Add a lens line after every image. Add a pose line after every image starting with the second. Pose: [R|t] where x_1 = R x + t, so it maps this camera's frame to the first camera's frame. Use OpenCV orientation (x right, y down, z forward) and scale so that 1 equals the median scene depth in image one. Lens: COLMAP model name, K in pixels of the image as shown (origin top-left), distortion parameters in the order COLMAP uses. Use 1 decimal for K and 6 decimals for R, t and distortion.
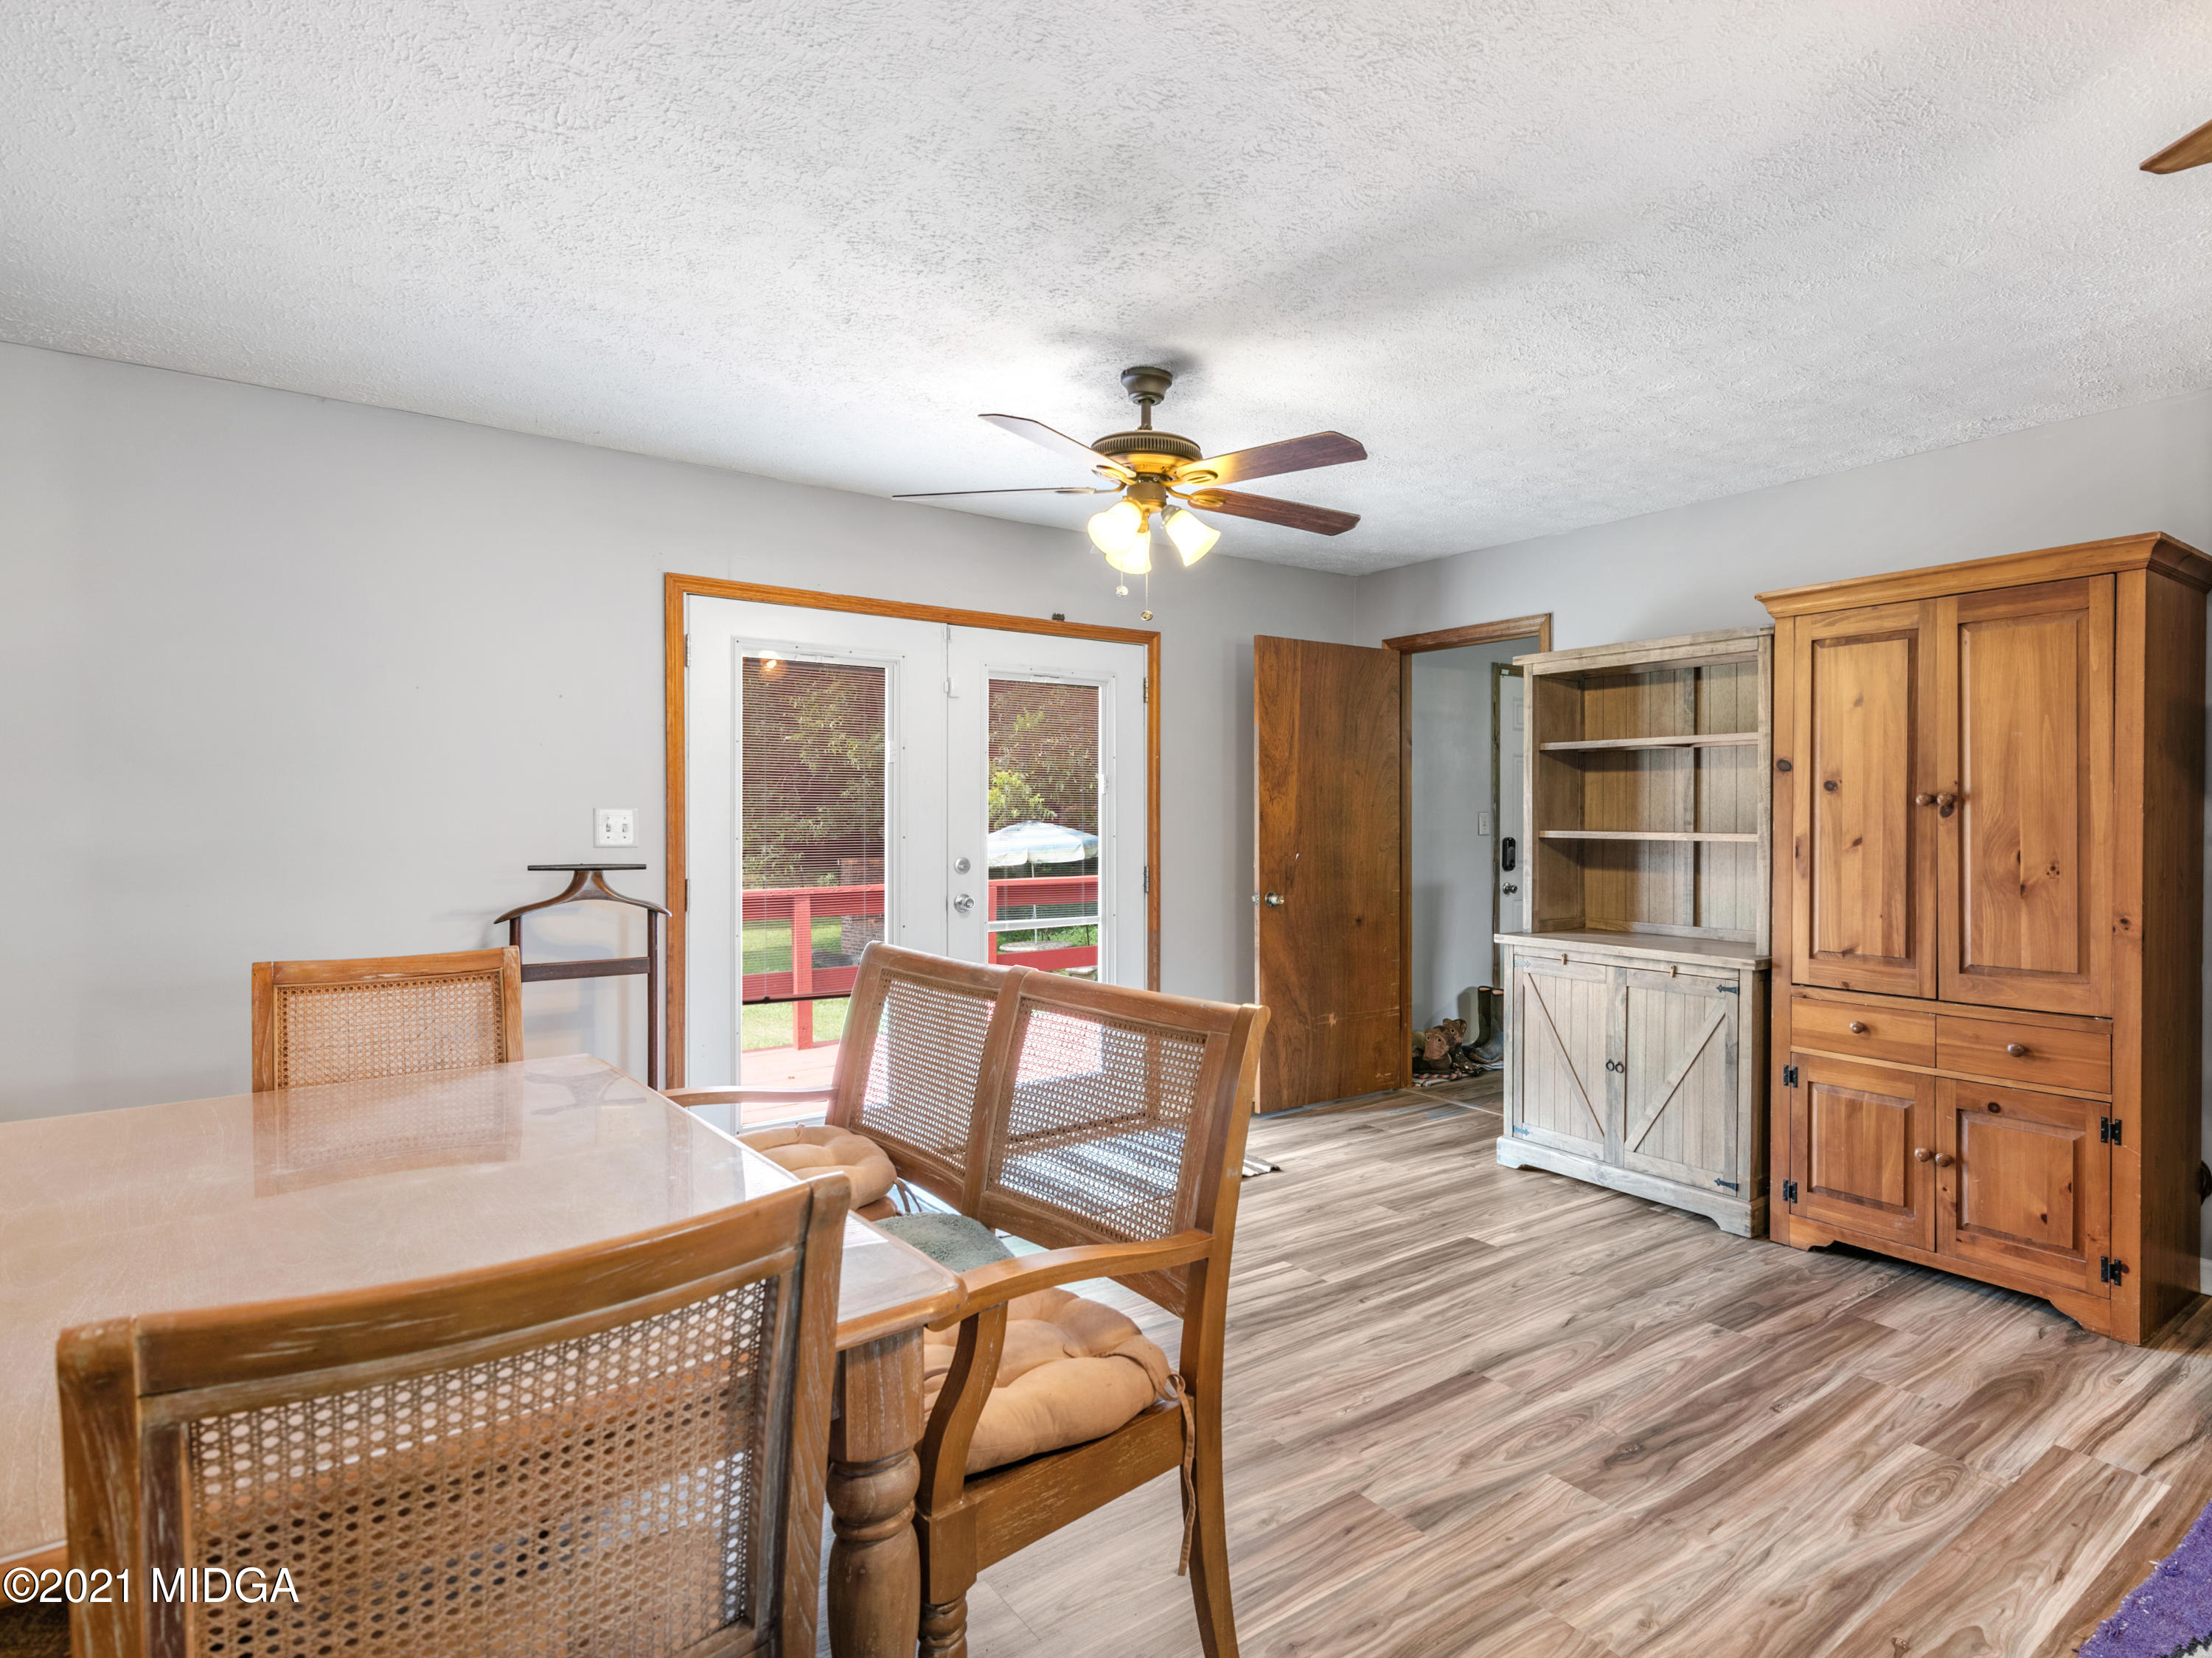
lens RADIAL K [[1170.4, 0, 1106.6], [0, 1170.4, 828.5], [0, 0, 1]] dist [-0.000765, 0.000434]
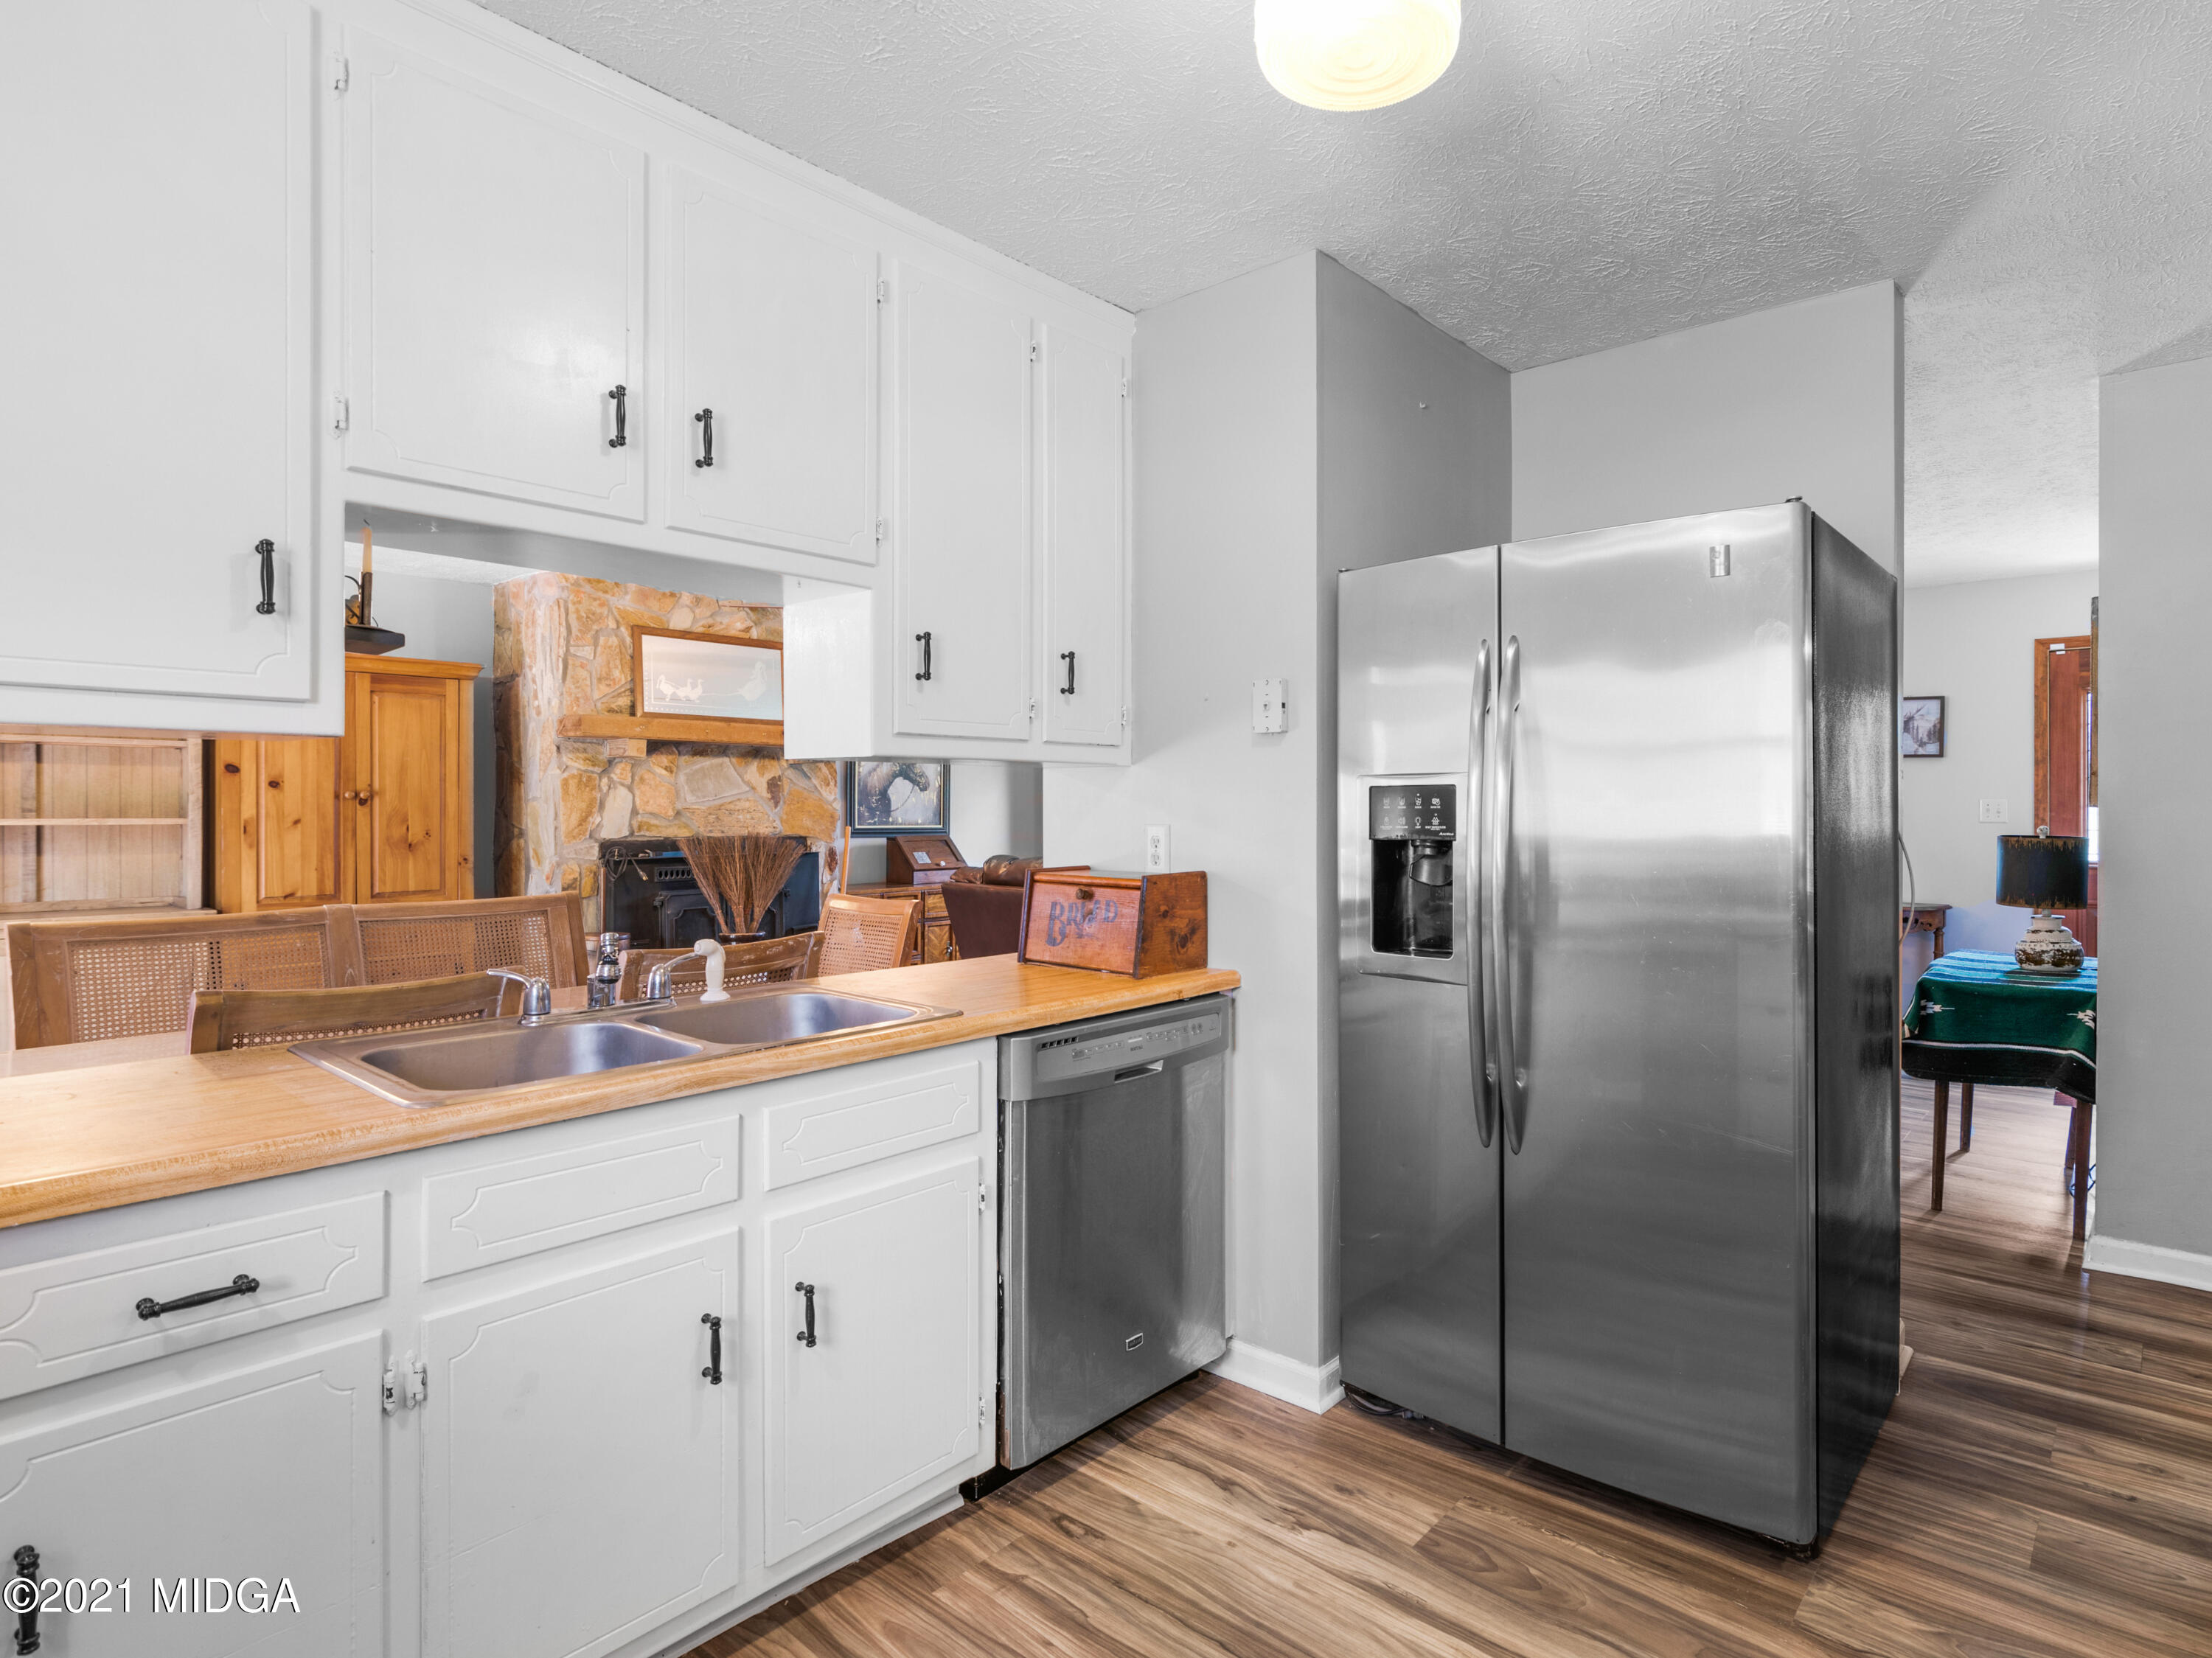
lens RADIAL K [[1170.4, 0, 1103.6], [0, 1170.4, 819.7], [0, 0, 1]] dist [-0.000765, 0.000434]
pose [[-0.195239, -0.007177, 0.980729, -1.188096], [0.009112, 0.999917, 0.009132, 0.005193], [-0.980713, 0.010719, -0.195158, 0.315676]]
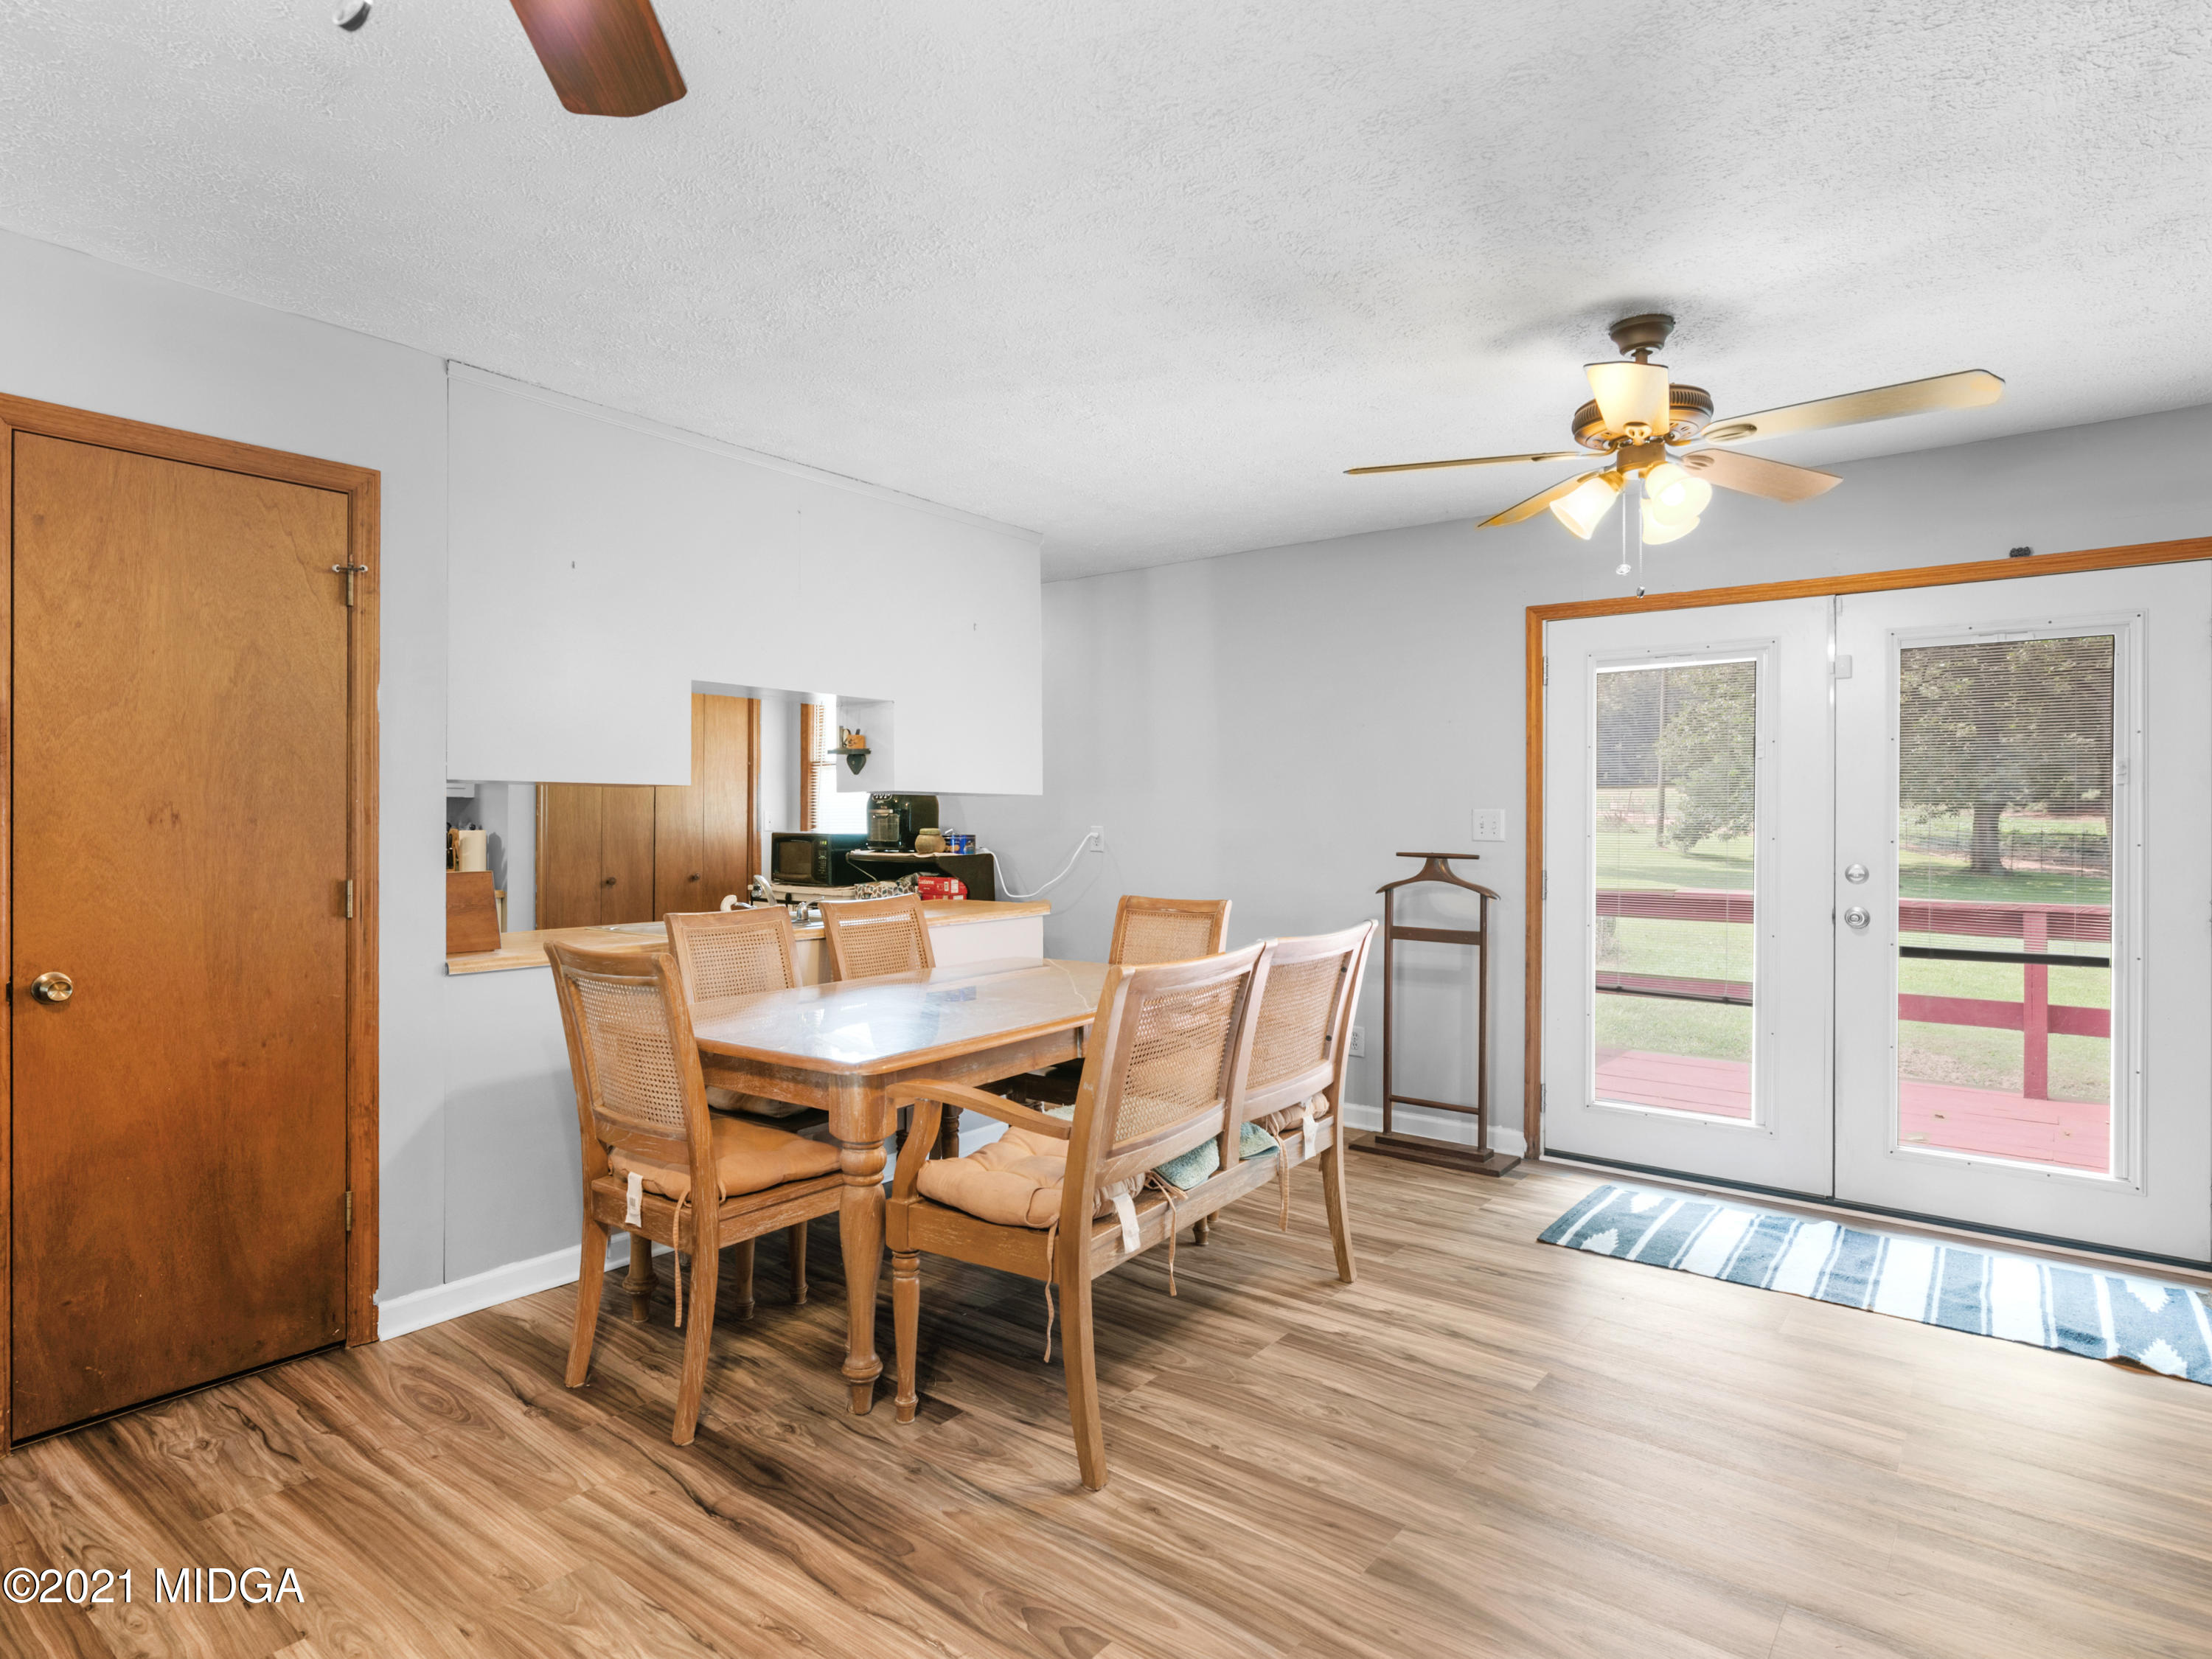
lens RADIAL K [[1170.5, 0, 1176.4], [0, 1170.5, 818.2], [0, 0, 1]] dist [-0.000765, 0.000434]
pose [[0.306598, 0.003473, -0.951833, 0.588948], [-0.011119, 0.999938, 0.000067, -0.003503], [0.951774, 0.010563, 0.306617, 0.292984]]
